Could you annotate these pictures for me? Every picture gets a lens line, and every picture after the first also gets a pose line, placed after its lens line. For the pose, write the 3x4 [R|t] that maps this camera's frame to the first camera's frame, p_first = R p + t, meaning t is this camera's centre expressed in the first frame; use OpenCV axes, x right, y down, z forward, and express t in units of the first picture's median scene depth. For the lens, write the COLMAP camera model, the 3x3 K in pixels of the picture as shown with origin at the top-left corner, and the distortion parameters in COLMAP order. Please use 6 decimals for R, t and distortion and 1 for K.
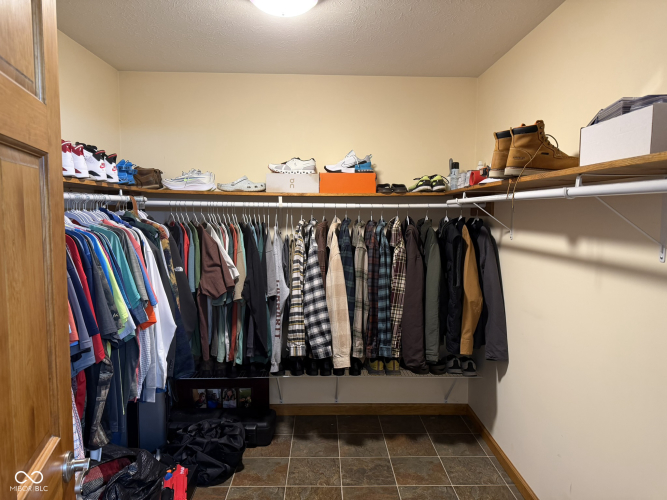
lens RADIAL K [[475.1, 0, 336.7], [0, 475.1, 250.0], [0, 0, 1]] dist [0.075305, -0.090531]
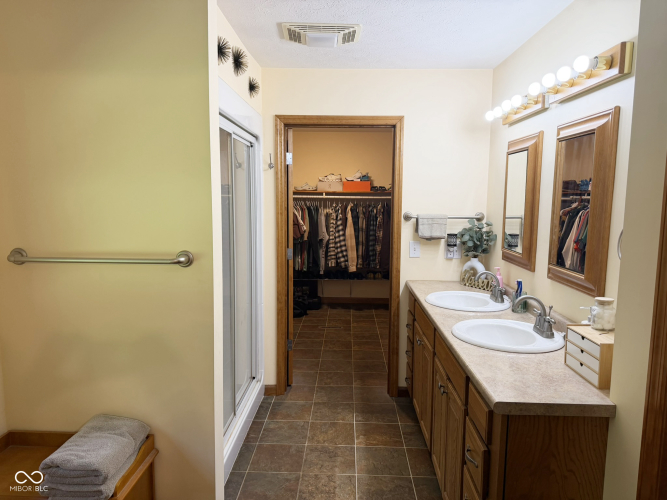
lens RADIAL K [[475.1, 0, 329.3], [0, 475.1, 264.8], [0, 0, 1]] dist [0.075305, -0.090531]
pose [[0.998623, 0.011383, -0.051212, 0.015868], [-0.008786, 0.998677, 0.050659, 0.102881], [0.051721, -0.050140, 0.997402, -1.162026]]
